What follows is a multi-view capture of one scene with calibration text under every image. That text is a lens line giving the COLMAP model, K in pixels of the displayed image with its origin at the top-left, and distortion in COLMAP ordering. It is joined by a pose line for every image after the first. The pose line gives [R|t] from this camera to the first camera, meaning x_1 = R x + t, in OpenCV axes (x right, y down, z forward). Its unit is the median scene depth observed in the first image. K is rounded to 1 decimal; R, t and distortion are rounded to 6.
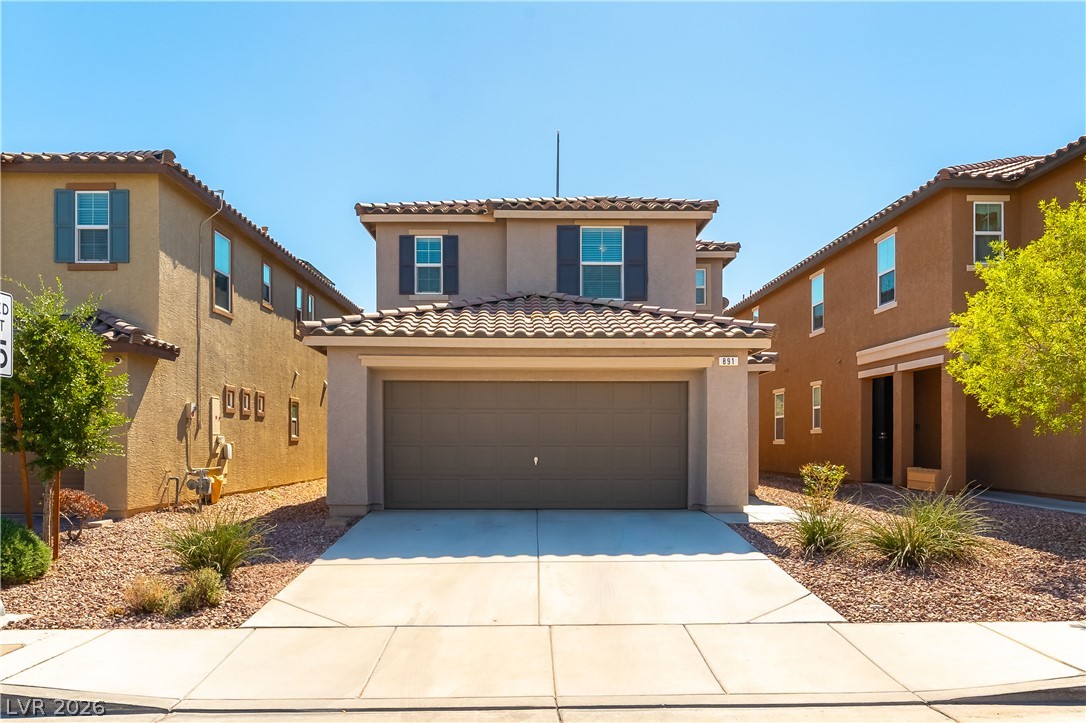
lens RADIAL K [[527.5, 0, 543.0], [0, 527.5, 361.5], [0, 0, 1]] dist [0.000014, -0.000031]
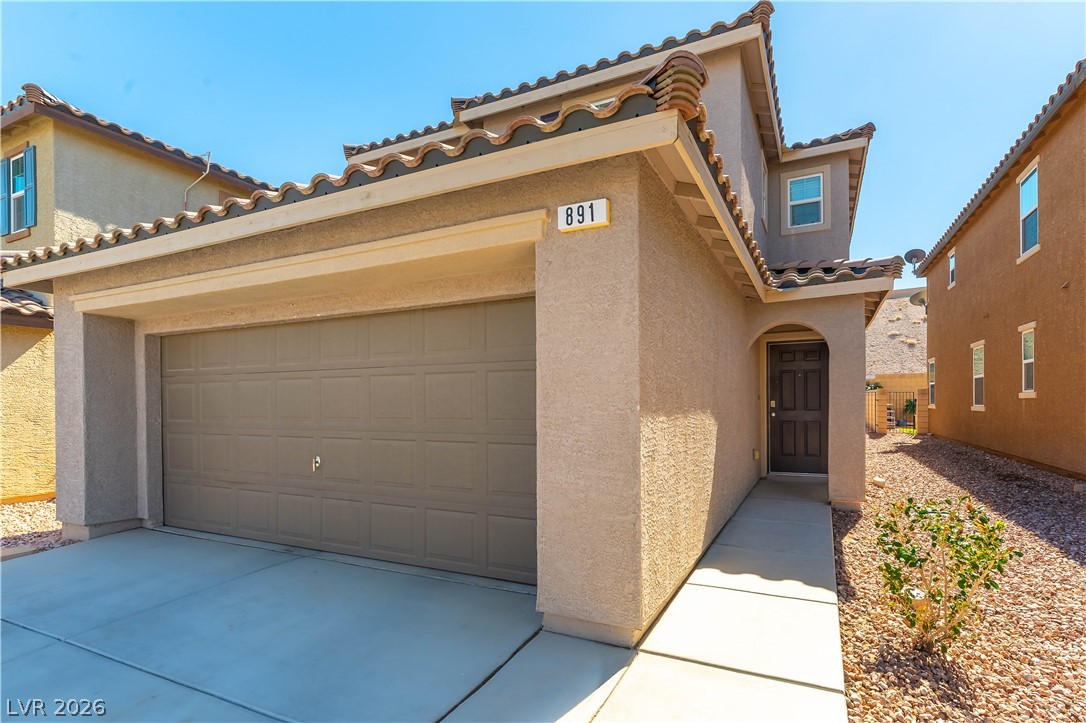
lens RADIAL K [[476.0, 0, 551.5], [0, 476.0, 361.0], [0, 0, 1]] dist [-0.001163, 0.000001]
pose [[0.945149, -0.037874, -0.324437, 0.167133], [0.055211, 0.997487, 0.044396, 0.031474], [0.321940, -0.059873, 0.944865, 0.266283]]
